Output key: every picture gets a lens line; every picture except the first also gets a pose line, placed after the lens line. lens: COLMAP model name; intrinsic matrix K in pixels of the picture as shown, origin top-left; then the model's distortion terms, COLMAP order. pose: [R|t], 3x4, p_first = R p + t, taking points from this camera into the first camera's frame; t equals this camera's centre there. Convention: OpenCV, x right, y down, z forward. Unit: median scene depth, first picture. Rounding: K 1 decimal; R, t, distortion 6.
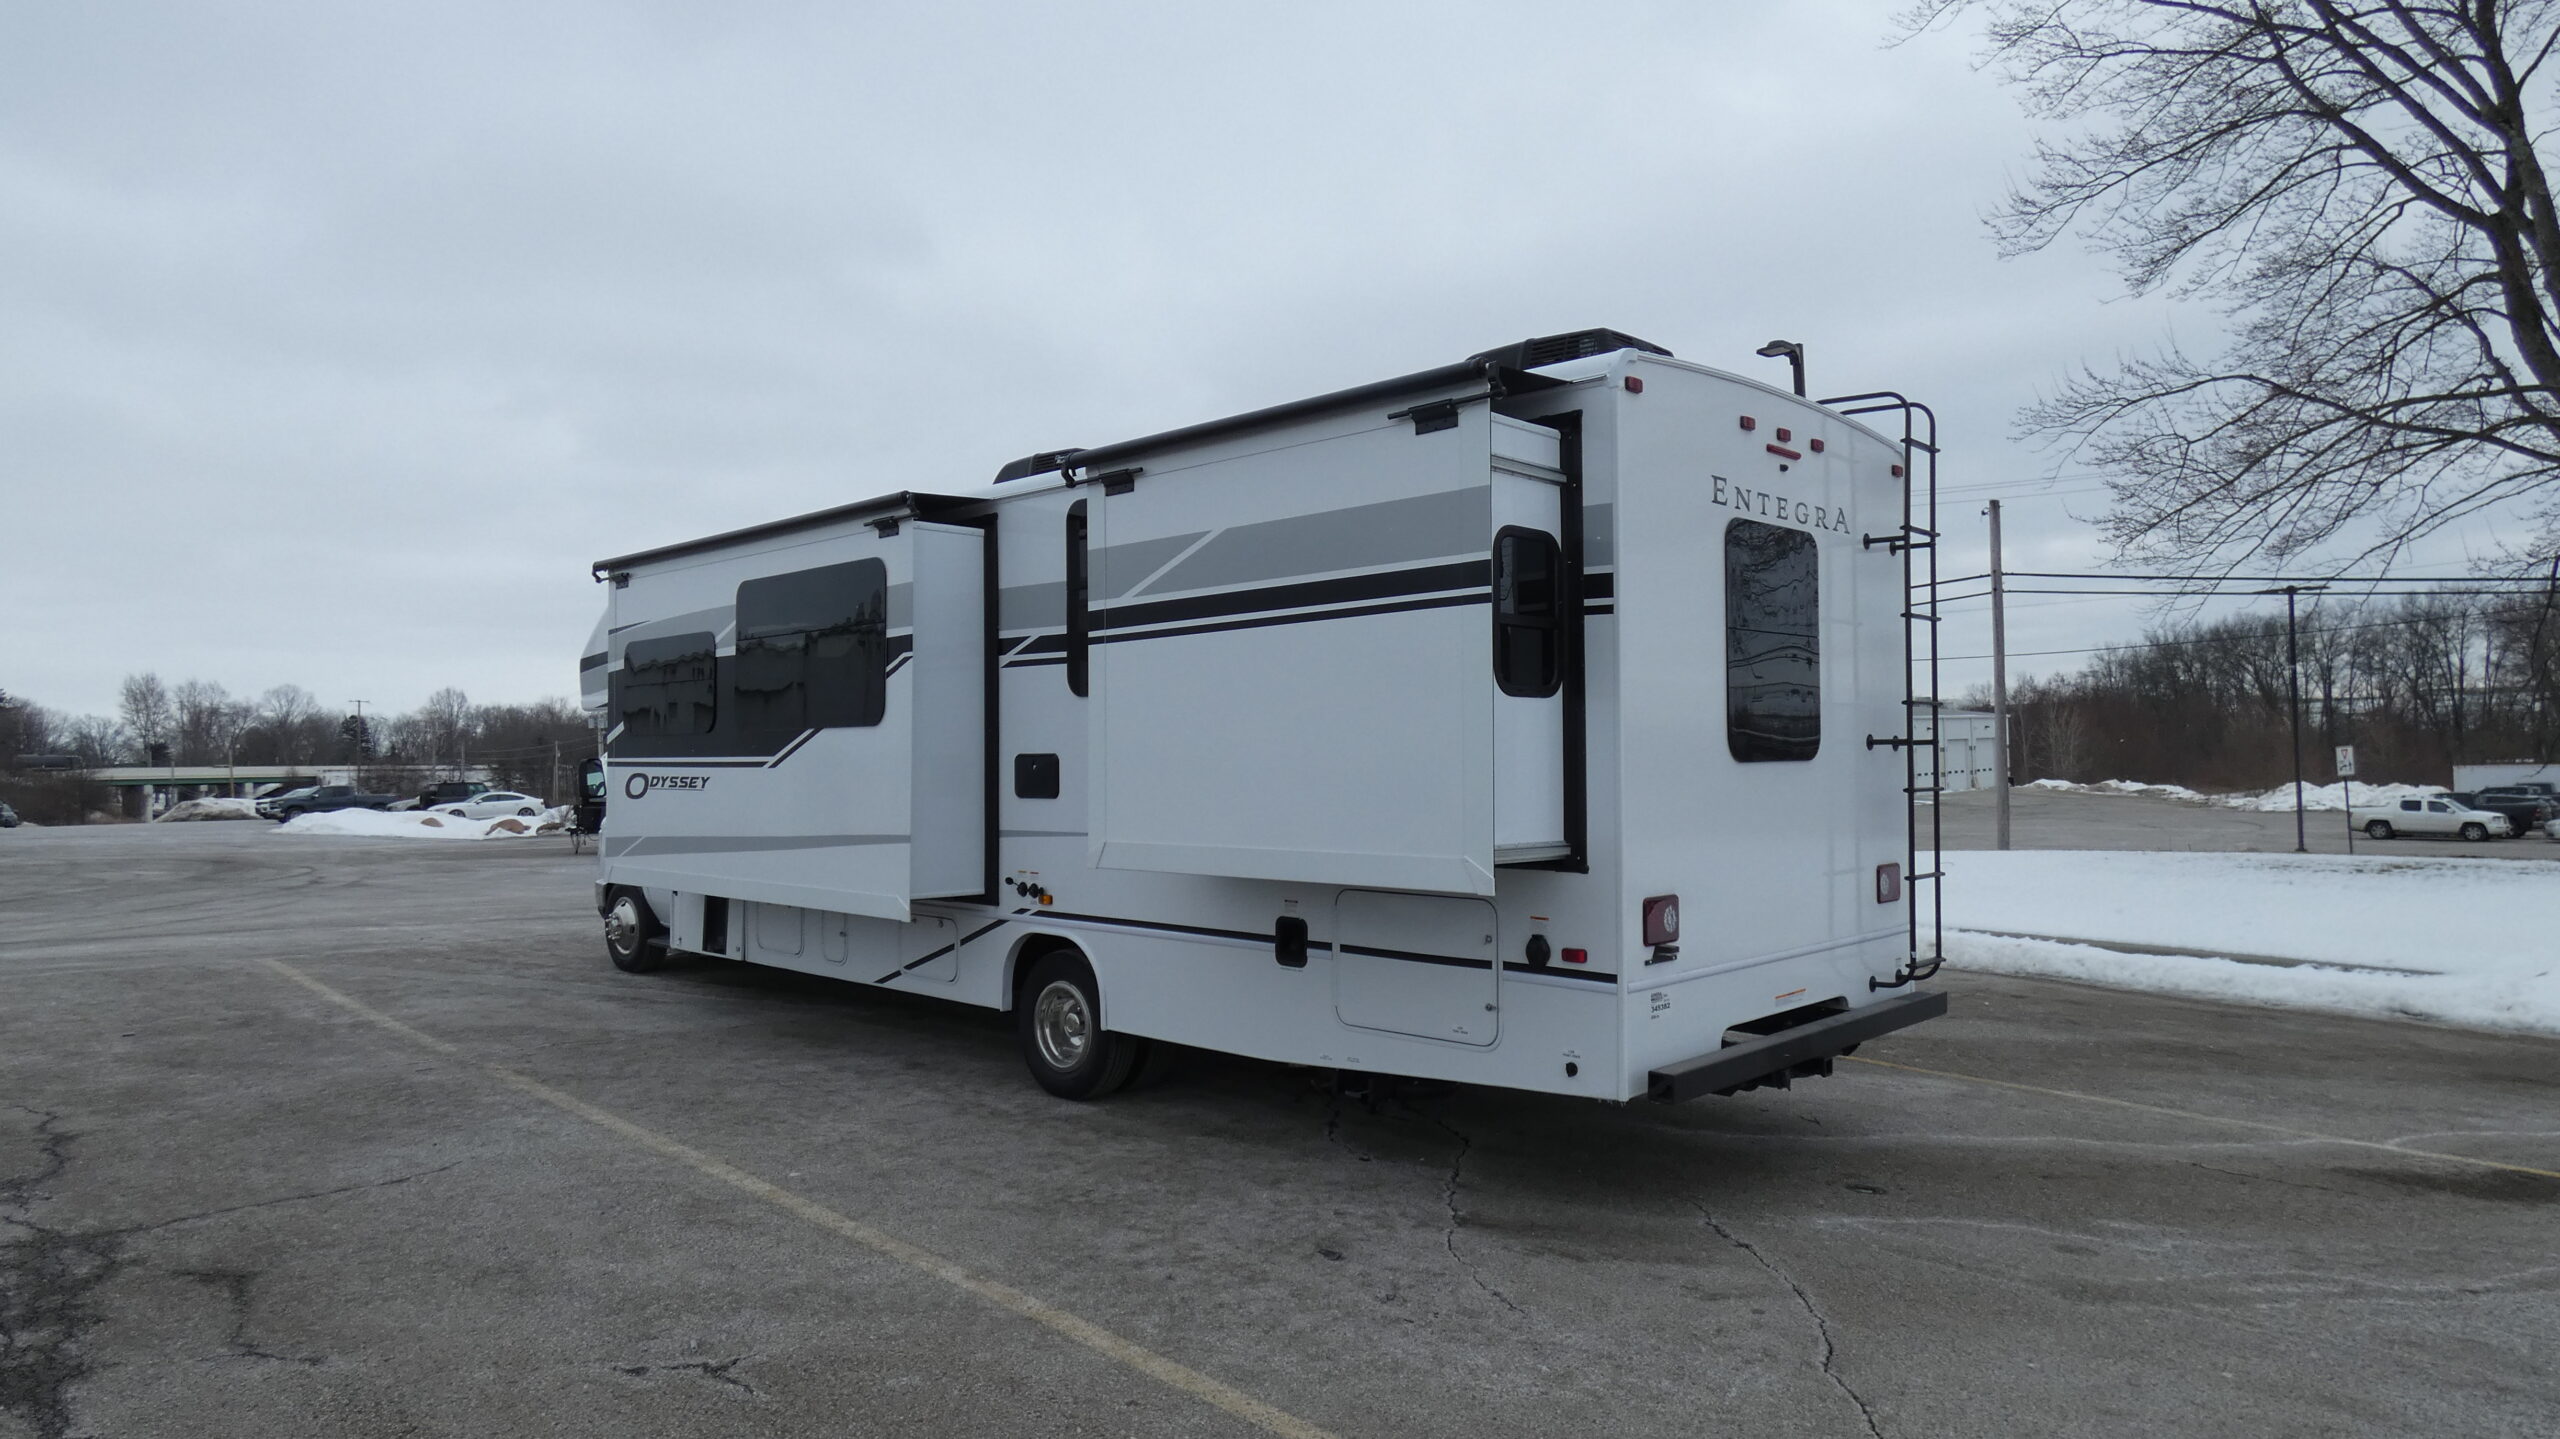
lens RADIAL K [[1523.1, 0, 1274.7], [0, 1523.1, 713.2], [0, 0, 1]] dist [-0.002013, -0.004471]
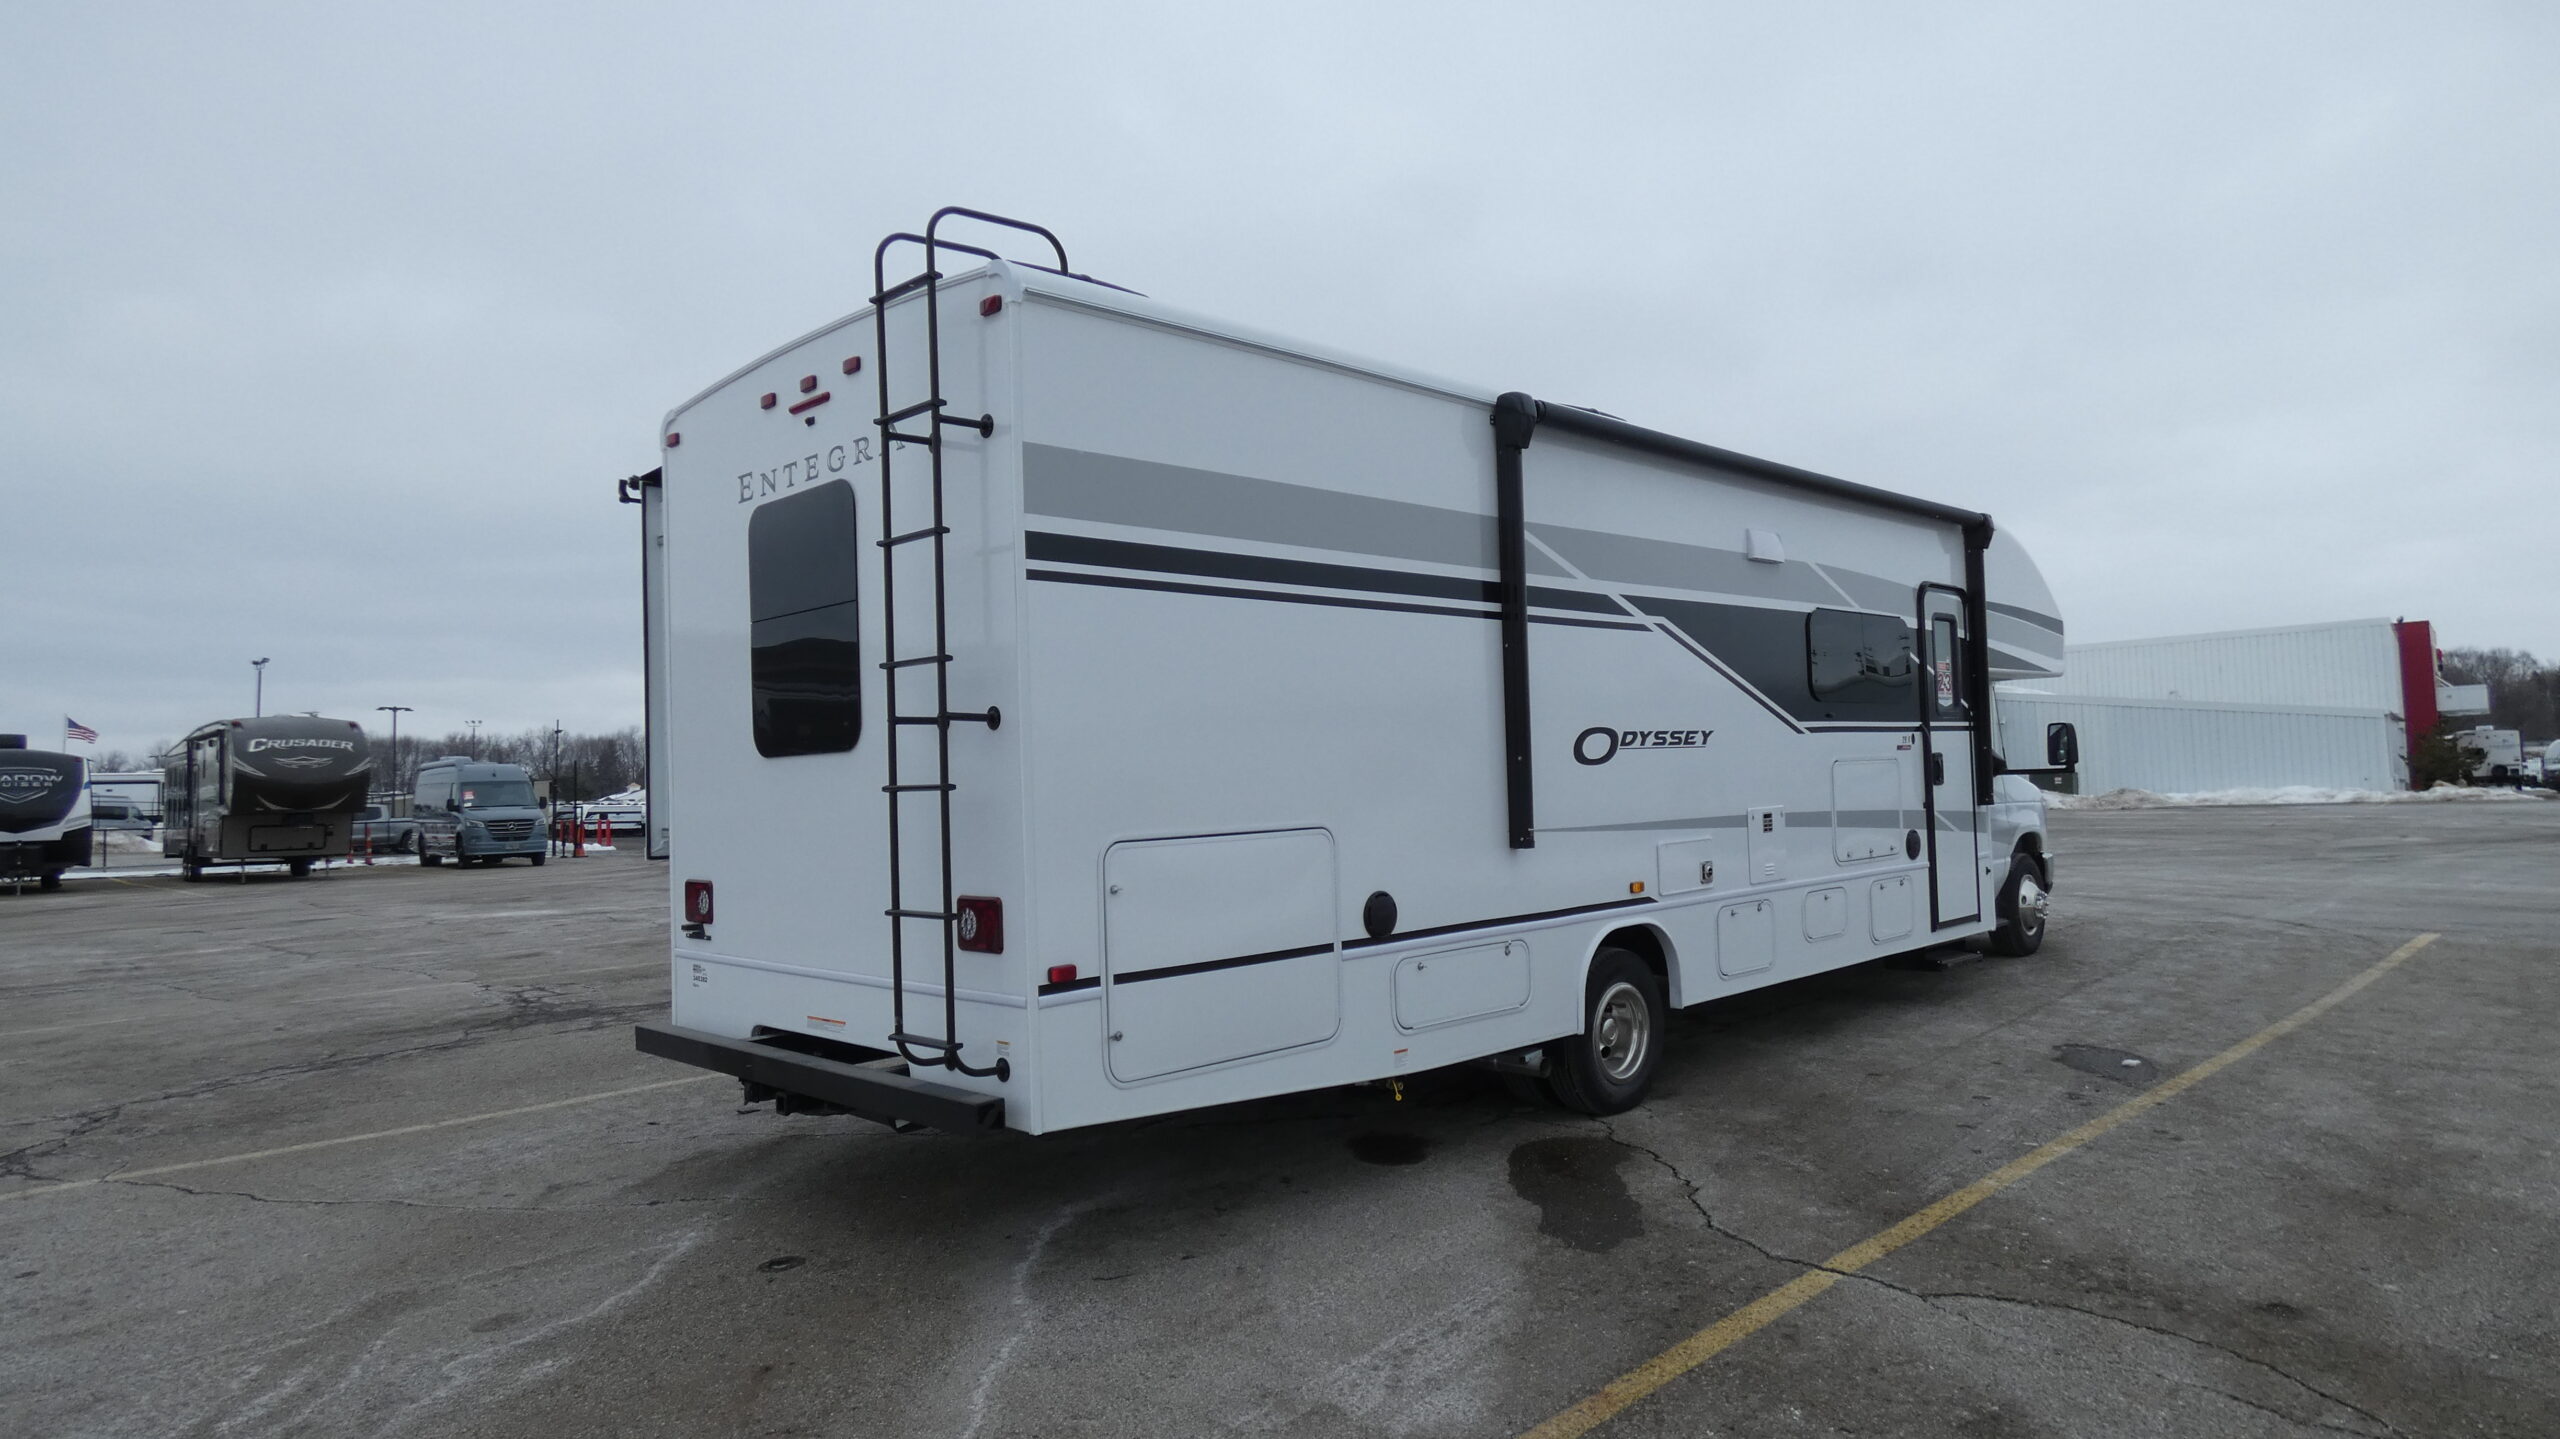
lens RADIAL K [[1523.1, 0, 1286.4], [0, 1523.1, 727.7], [0, 0, 1]] dist [-0.002013, -0.004471]
pose [[-0.021290, -0.027626, -0.999392, 1.336266], [0.056698, 0.997976, -0.028795, 0.062927], [0.998164, -0.057276, -0.019681, 1.425929]]
